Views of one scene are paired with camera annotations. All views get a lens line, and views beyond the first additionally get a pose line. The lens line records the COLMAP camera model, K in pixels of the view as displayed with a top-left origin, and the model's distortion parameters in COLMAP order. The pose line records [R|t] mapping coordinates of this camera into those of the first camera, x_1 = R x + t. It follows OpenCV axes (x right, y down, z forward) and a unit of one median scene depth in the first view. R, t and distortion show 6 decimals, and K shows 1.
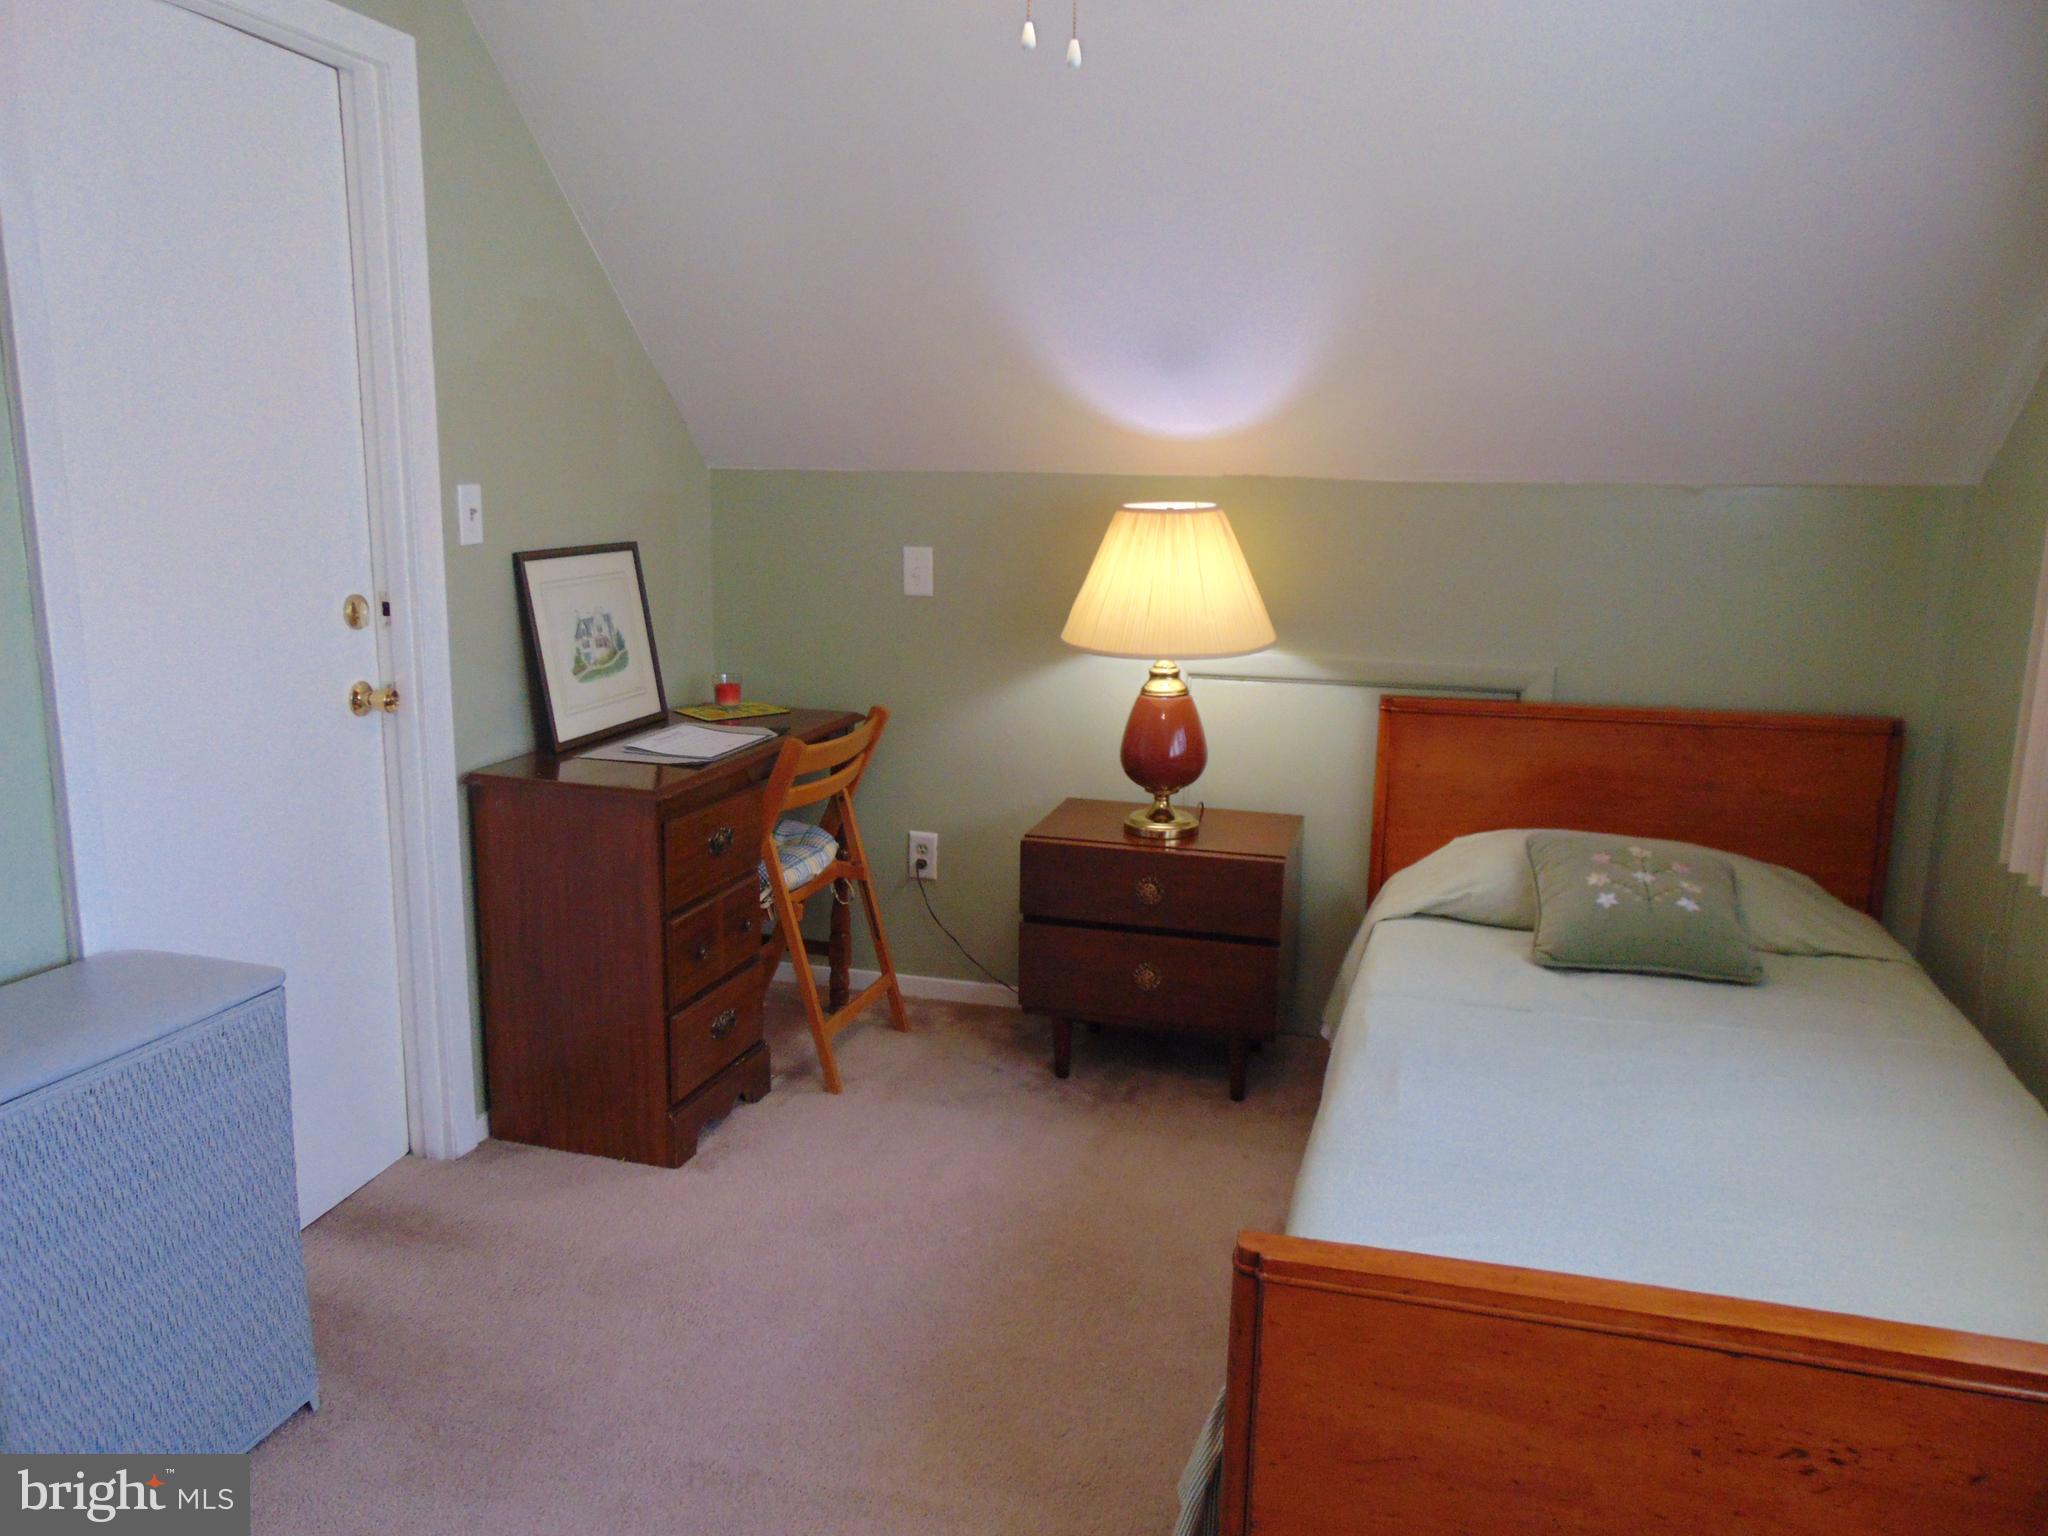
lens RADIAL K [[1516.1, 0, 1020.6], [0, 1516.1, 767.1], [0, 0, 1]] dist [-0.040879, 0.053598]
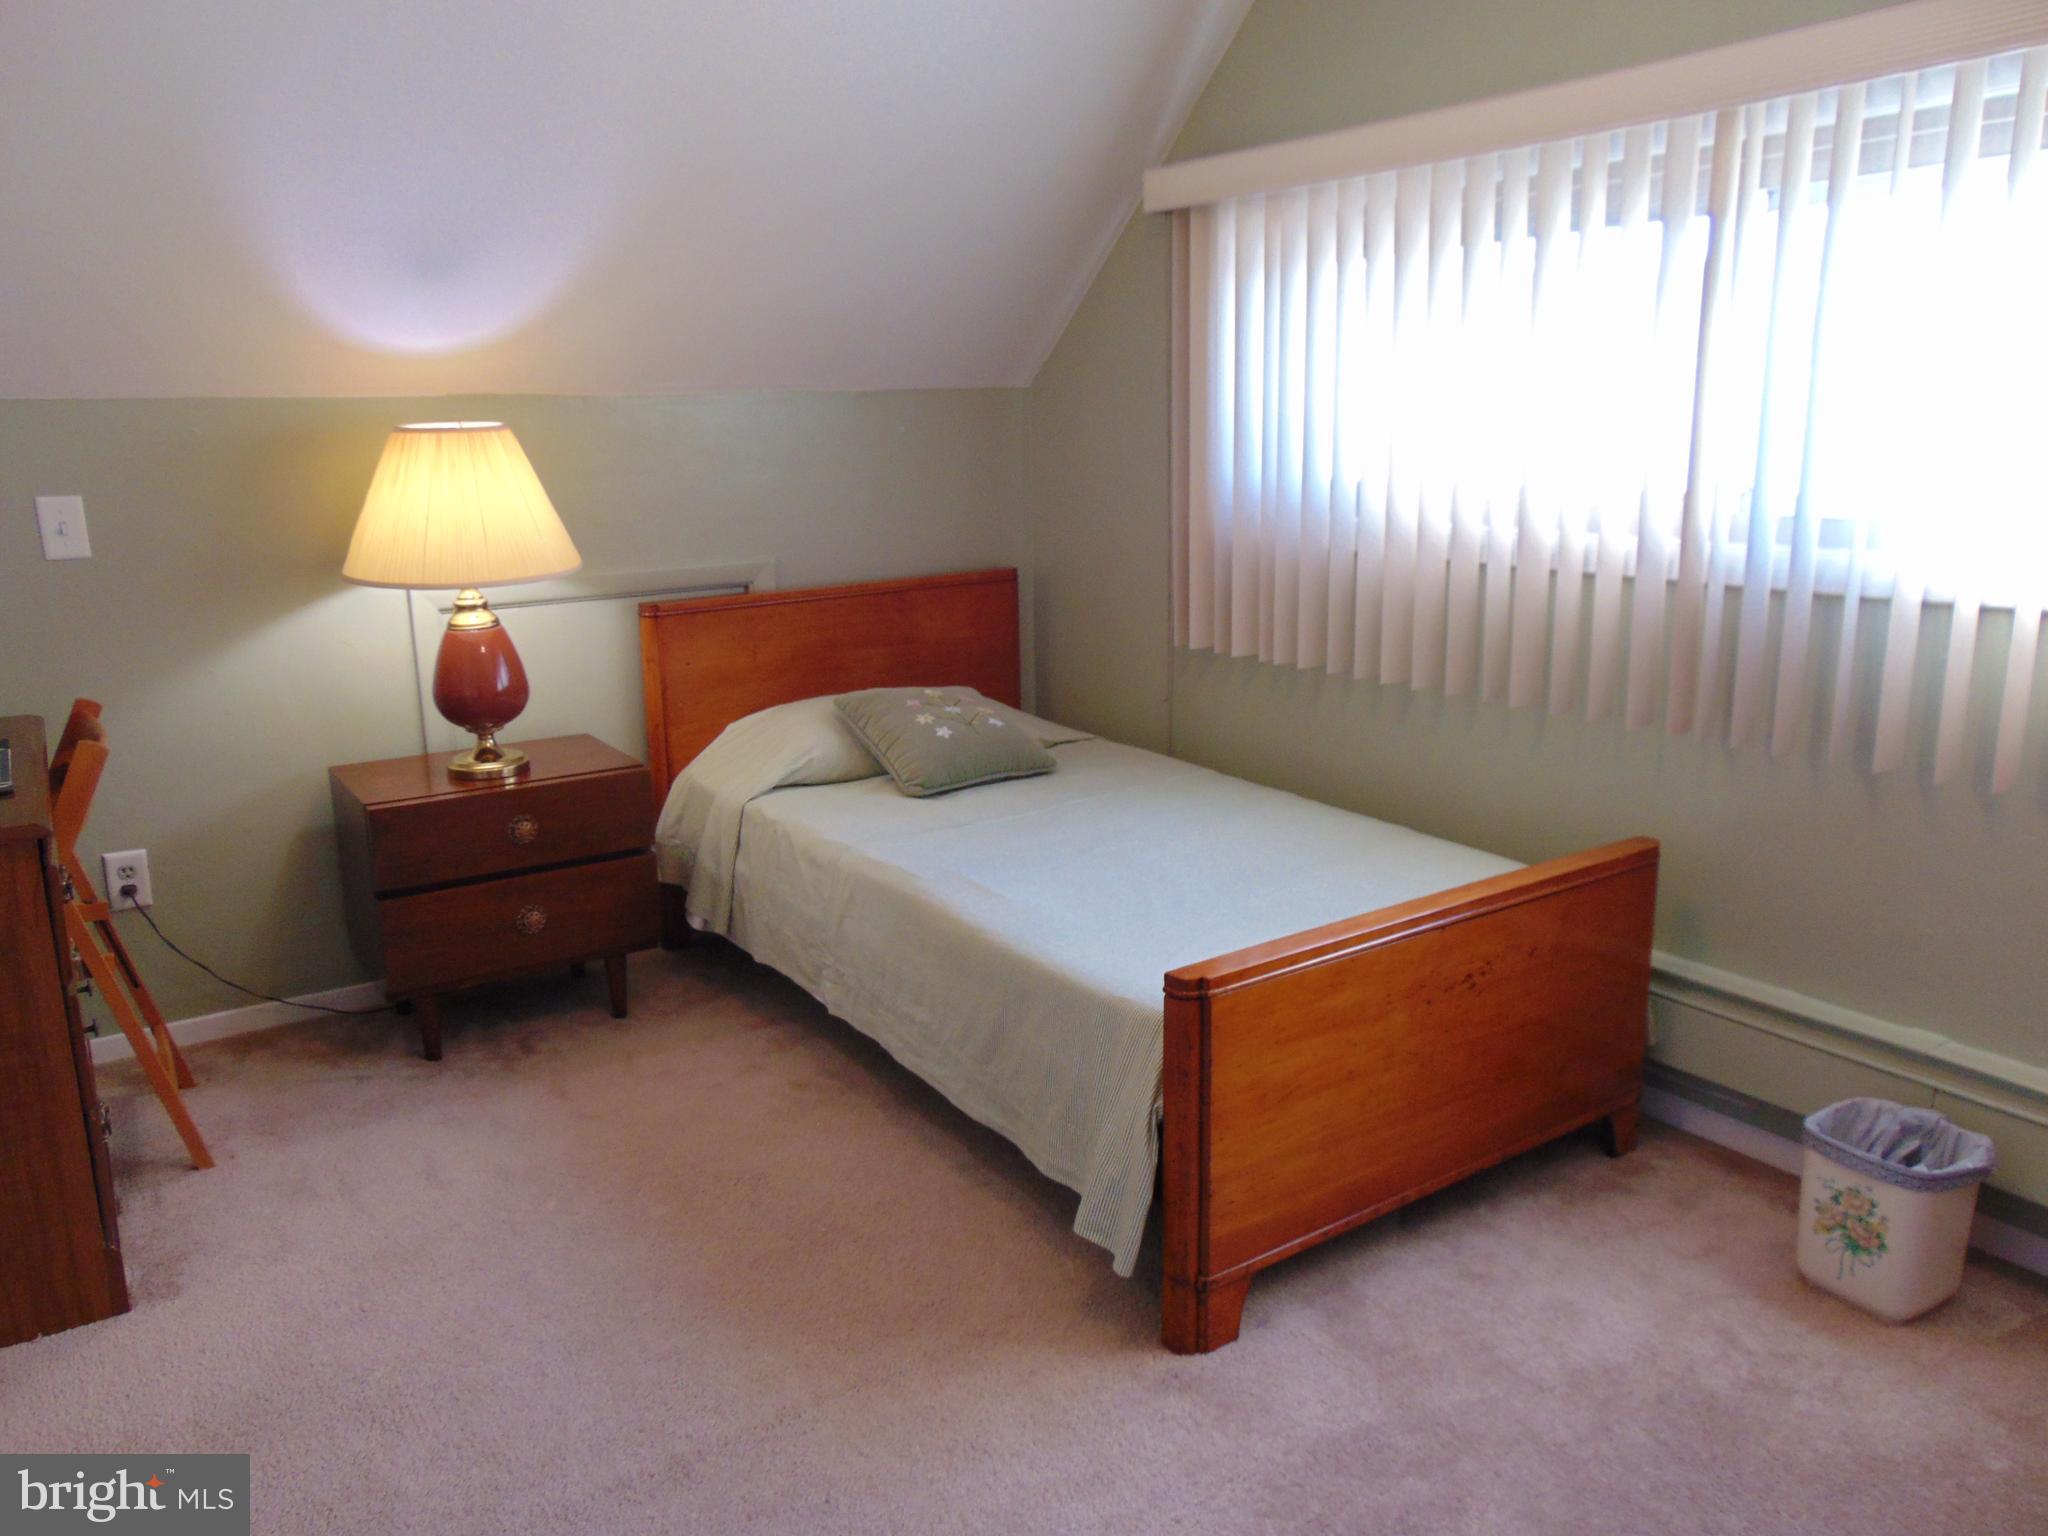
lens RADIAL K [[1516.1, 0, 1017.8], [0, 1516.1, 766.6], [0, 0, 1]] dist [-0.040879, 0.053598]
pose [[0.640293, -0.198488, 0.742043, -0.399890], [0.175444, 0.978292, 0.110294, -0.007113], [-0.747827, 0.059567, 0.661216, 0.129373]]
